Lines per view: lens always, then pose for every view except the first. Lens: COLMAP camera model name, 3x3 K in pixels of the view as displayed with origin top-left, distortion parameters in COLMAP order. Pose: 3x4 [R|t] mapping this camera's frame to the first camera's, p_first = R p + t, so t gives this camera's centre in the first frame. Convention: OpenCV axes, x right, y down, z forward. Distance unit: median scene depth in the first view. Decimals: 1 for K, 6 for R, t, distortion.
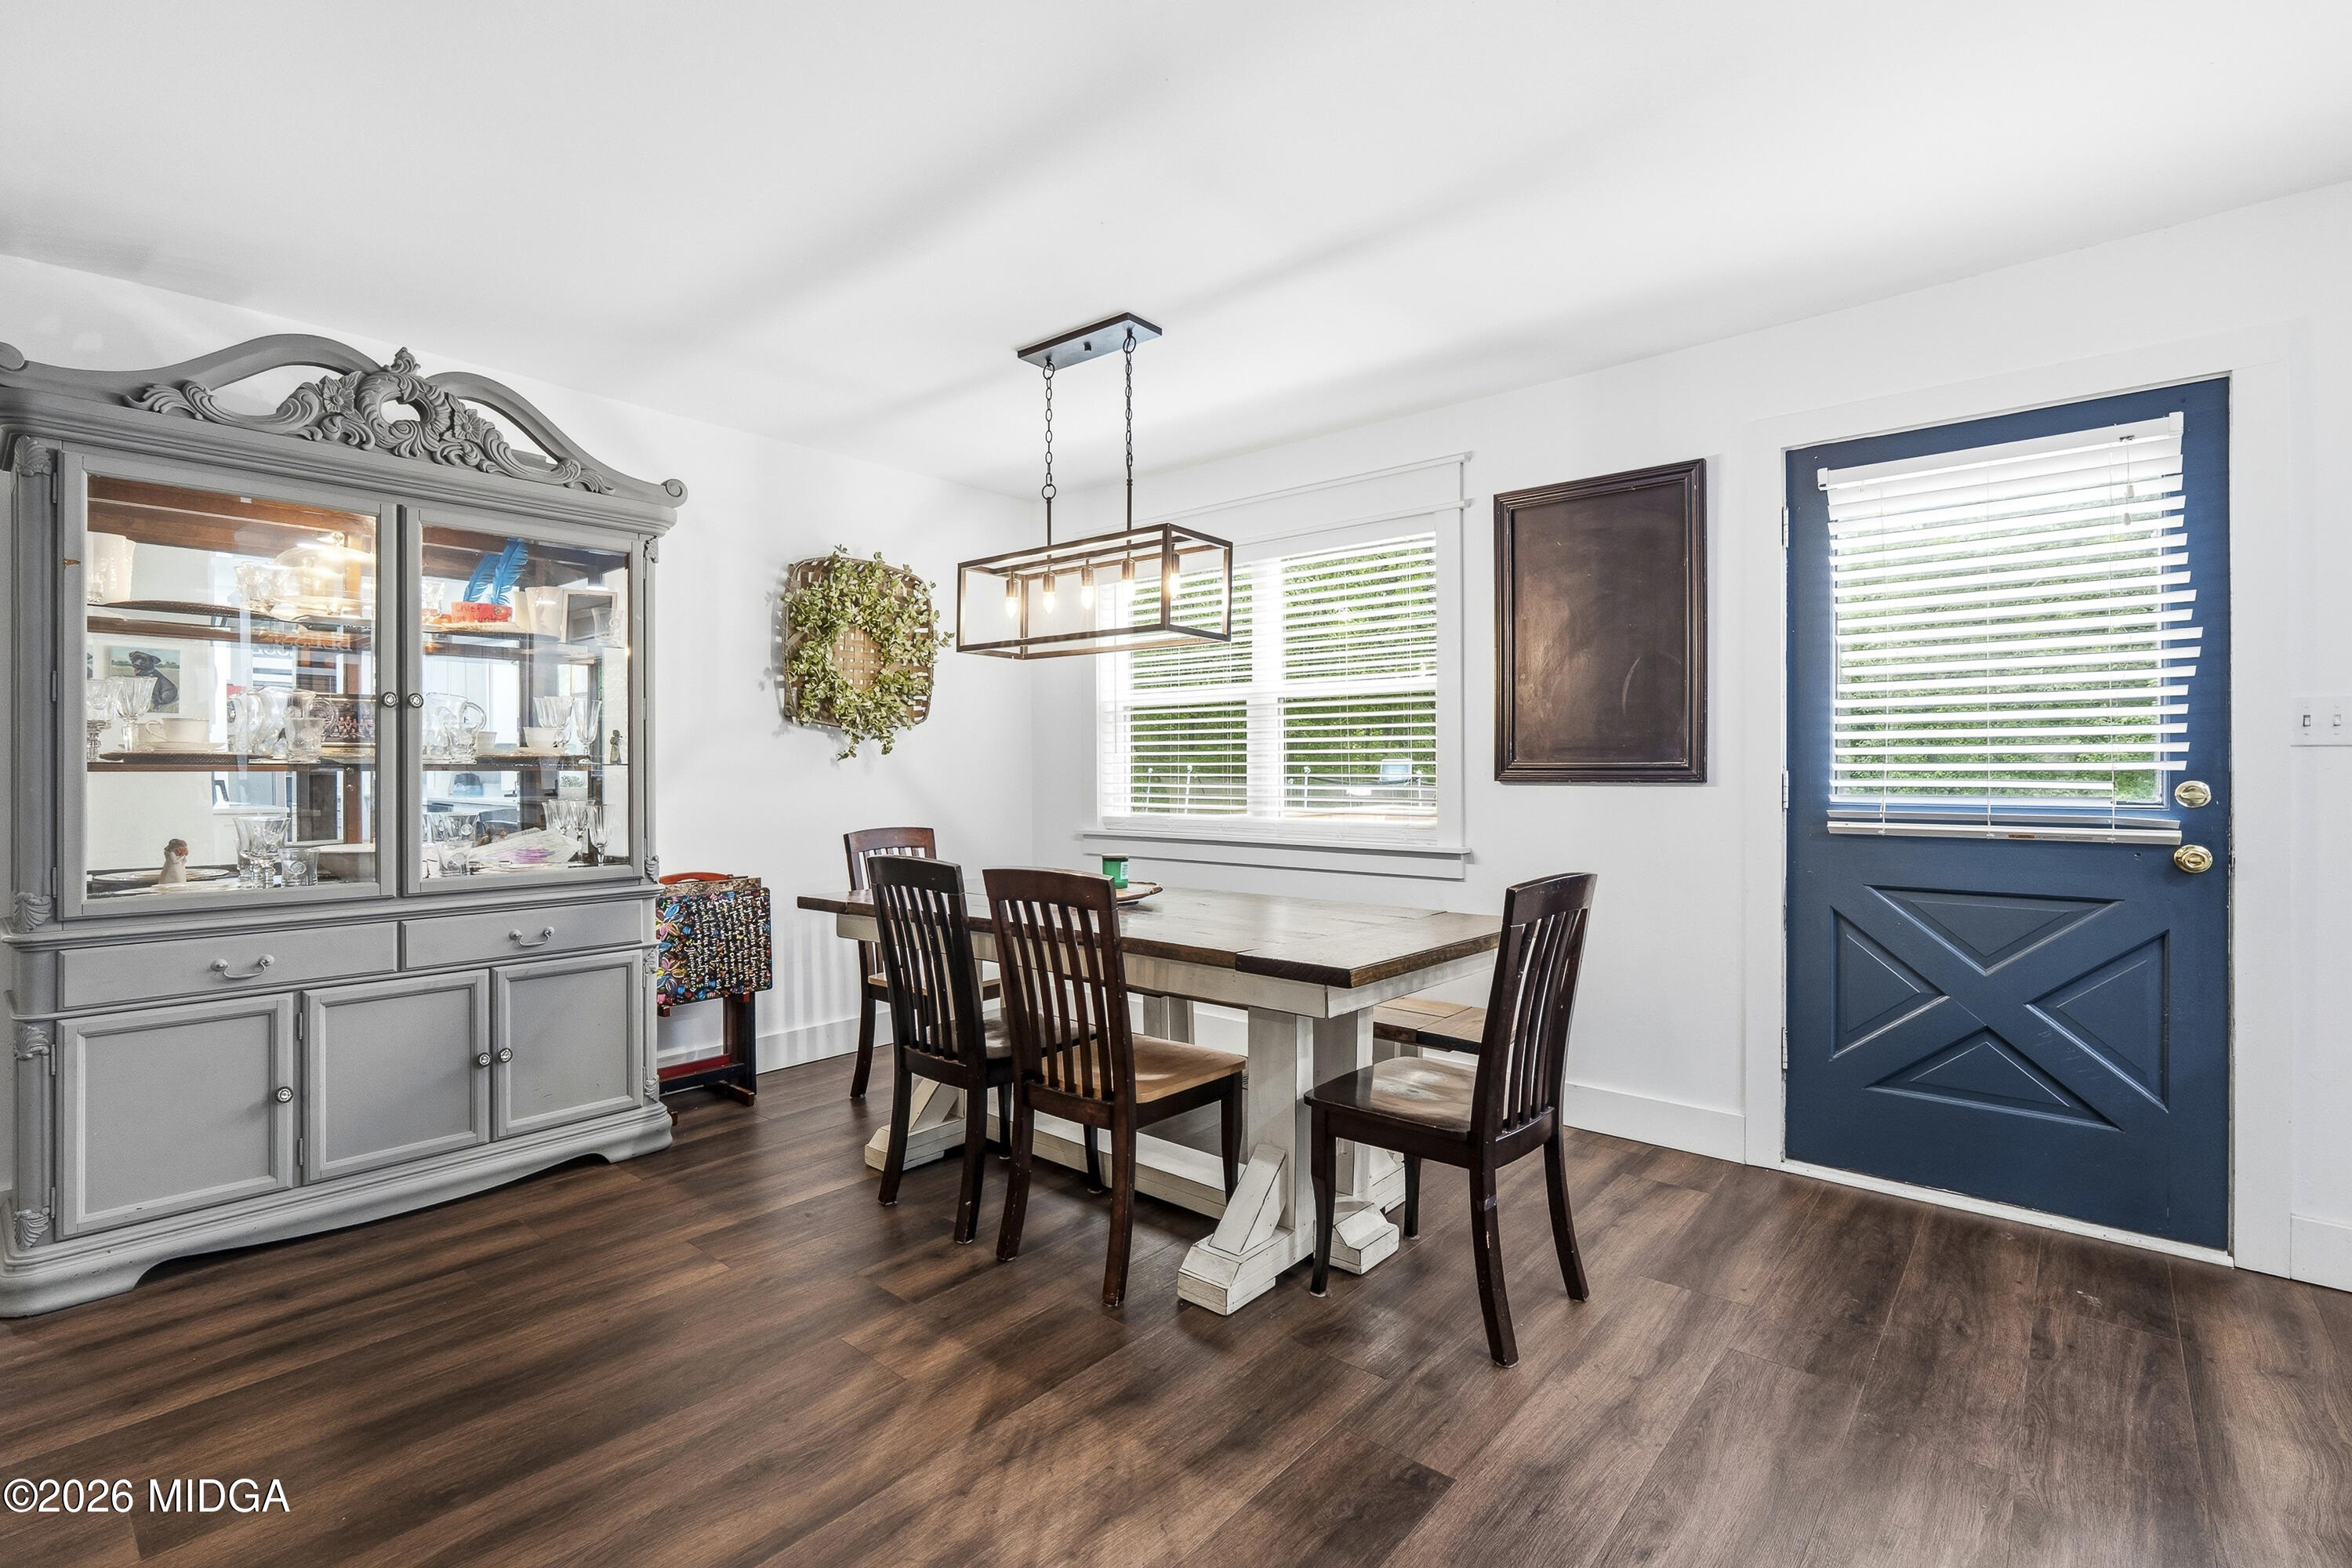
lens RADIAL K [[1079.4, 0, 1169.9], [0, 1079.4, 772.6], [0, 0, 1]] dist [-0.013703, 0.002047]
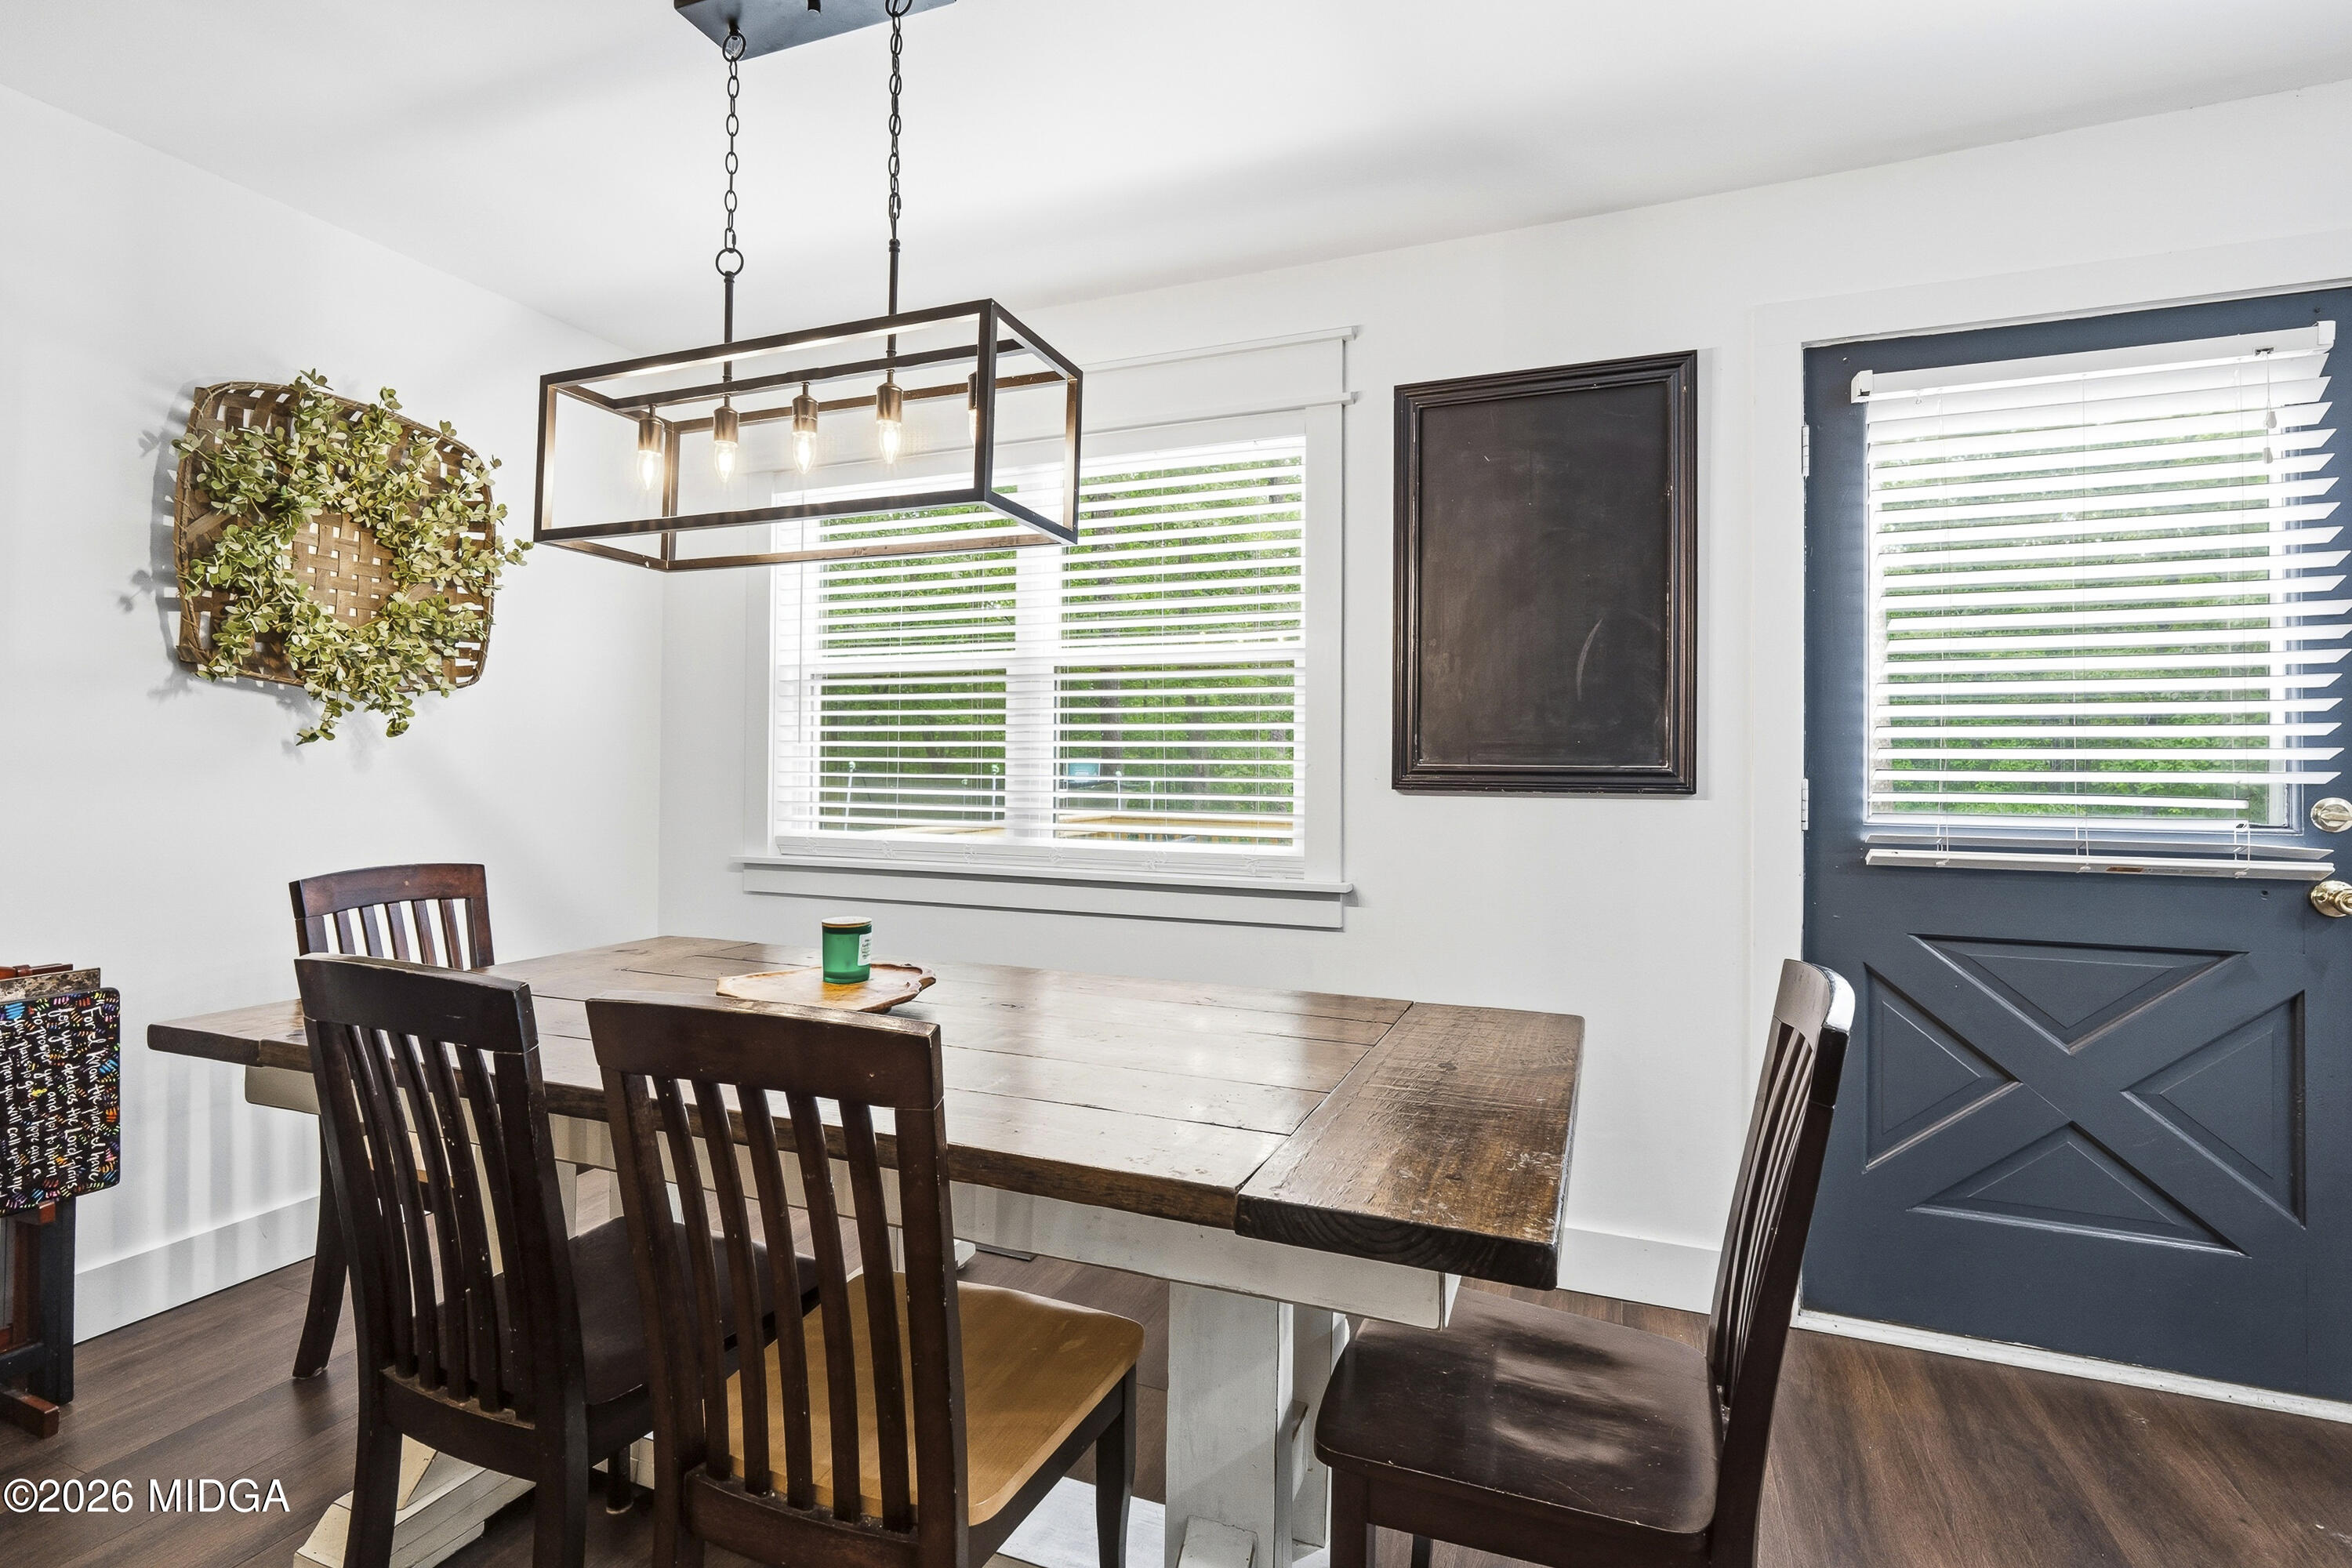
lens RADIAL K [[1079.4, 0, 1155.7], [0, 1079.4, 748.1], [0, 0, 1]] dist [-0.013703, 0.002047]
pose [[0.947188, 0.016665, 0.320246, -0.076434], [-0.009691, 0.999680, -0.023358, -0.001414], [-0.320533, 0.019021, 0.947046, 0.408790]]
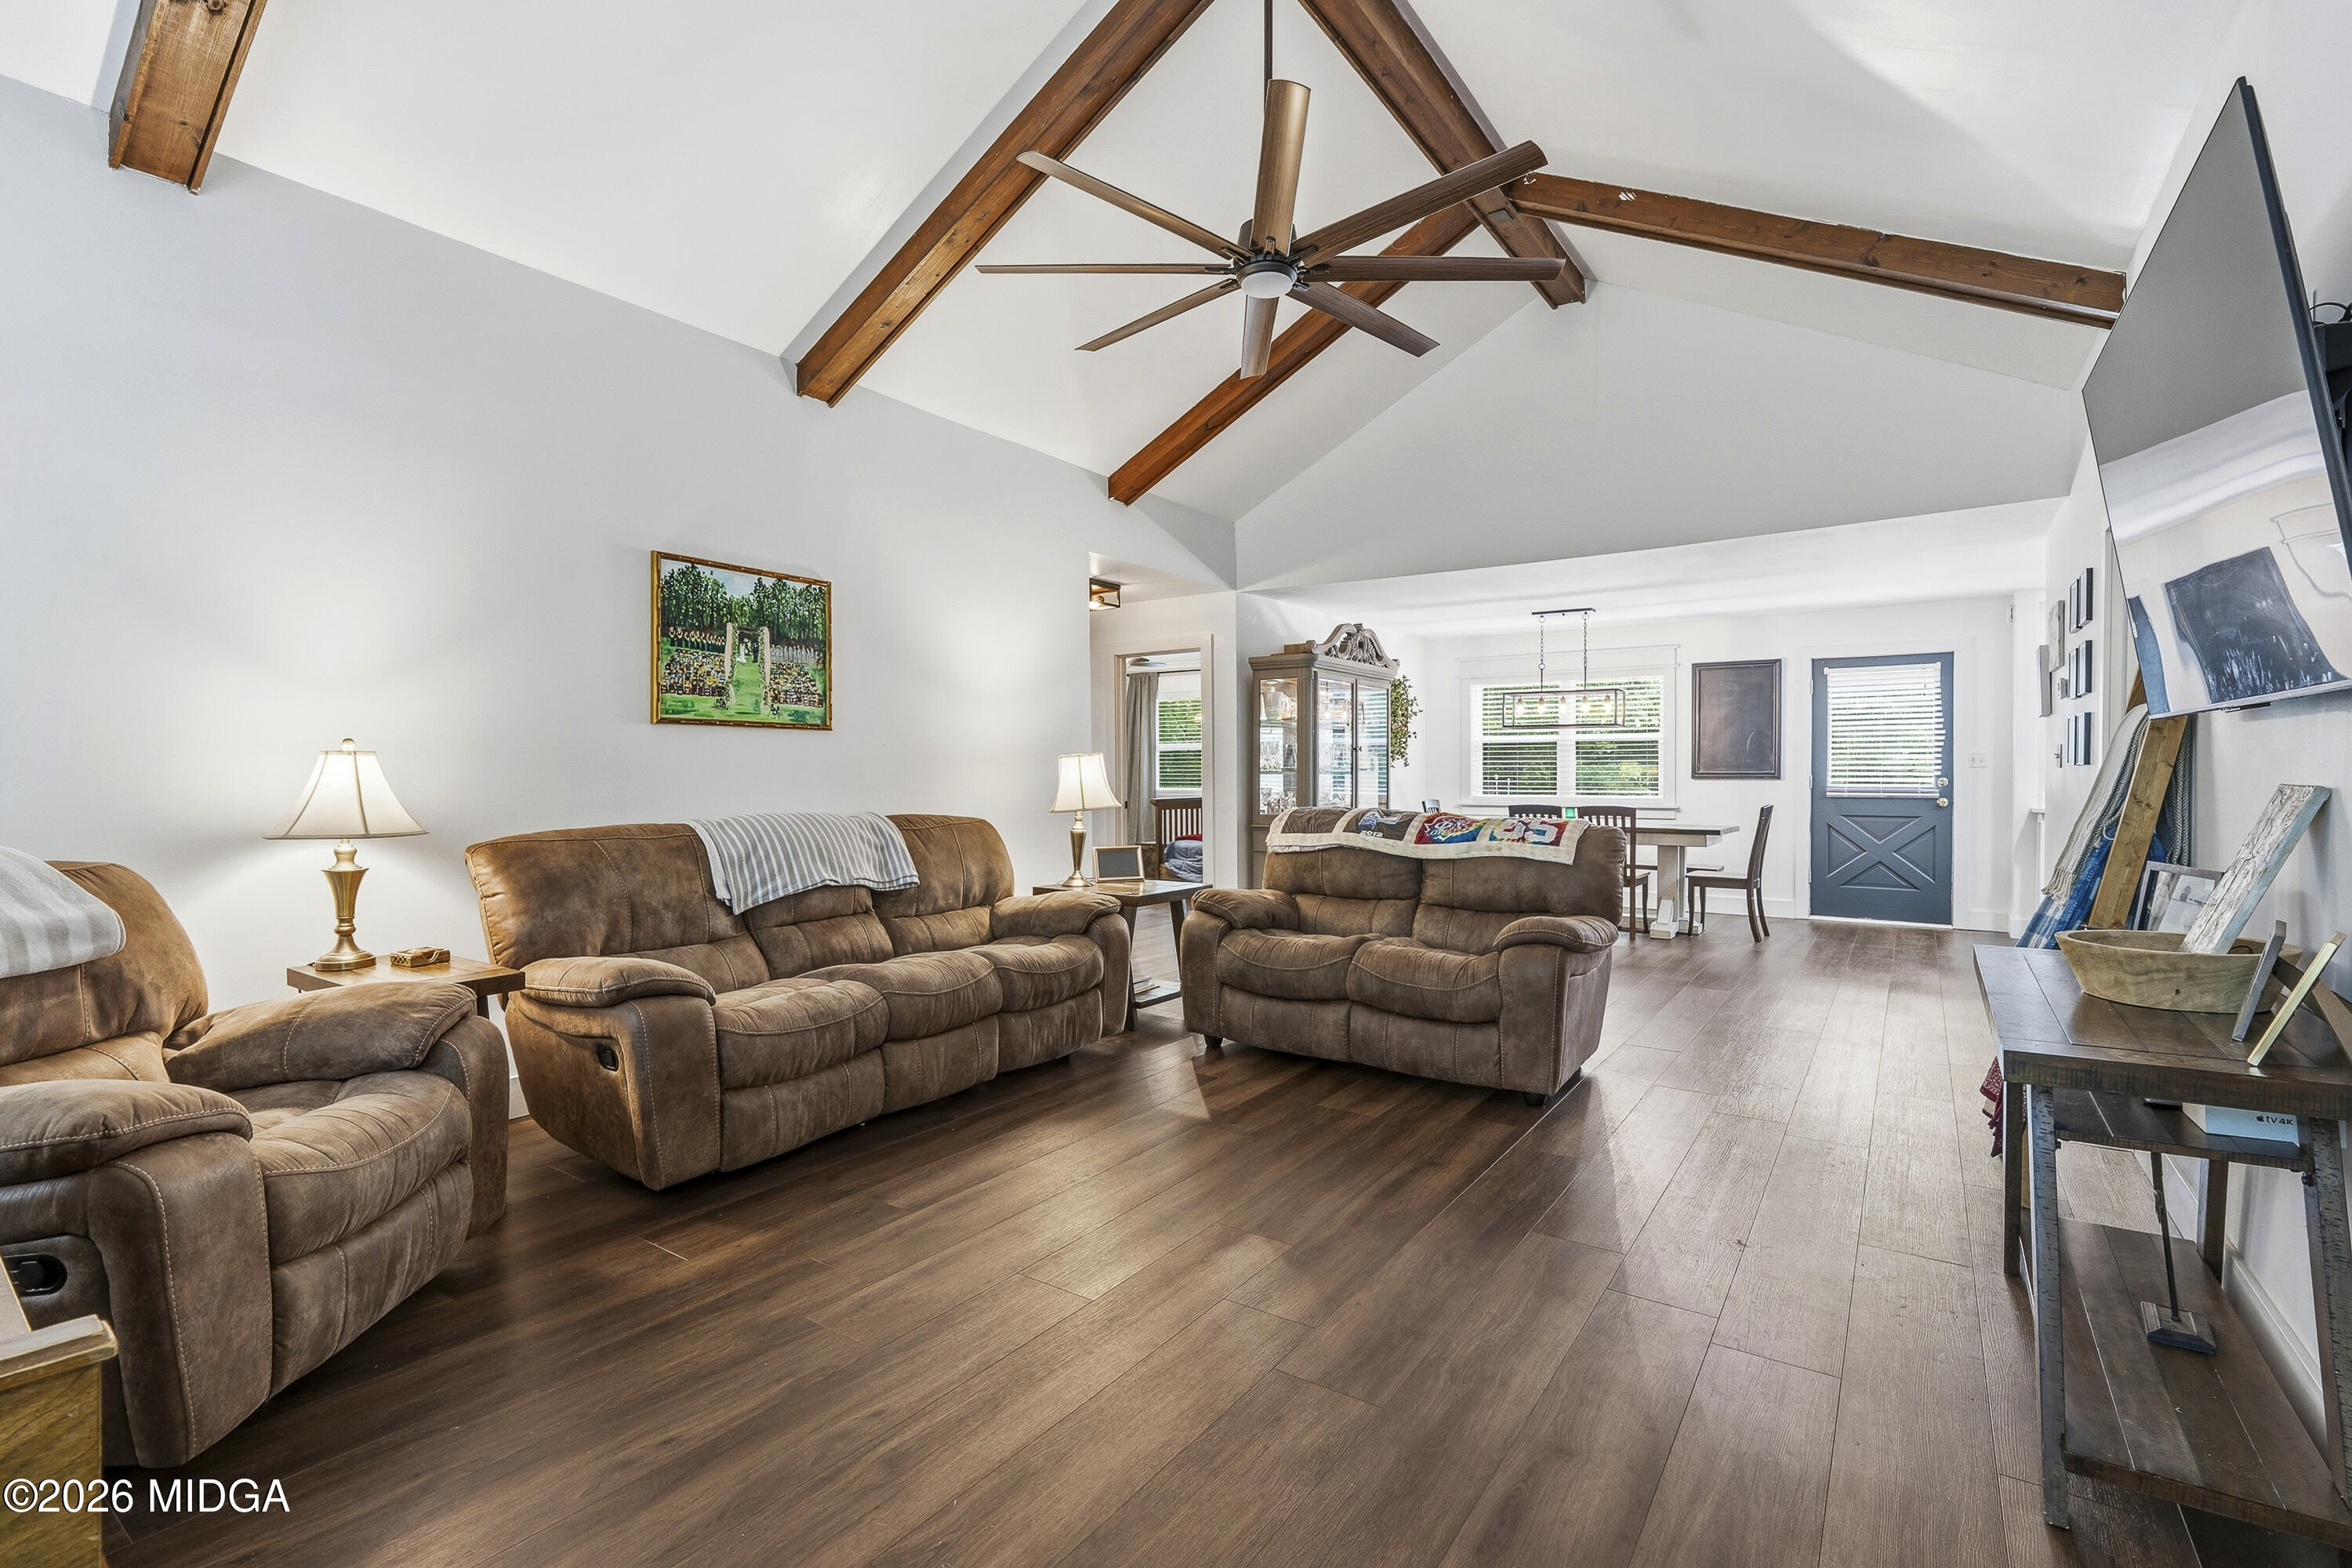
lens RADIAL K [[1079.4, 0, 1169.3], [0, 1079.4, 782.6], [0, 0, 1]] dist [-0.013703, 0.002047]
pose [[0.989467, 0.002838, 0.144734, -1.333670], [-0.003380, 0.999988, 0.003497, 0.013593], [-0.144722, -0.003950, 0.989464, -1.366301]]
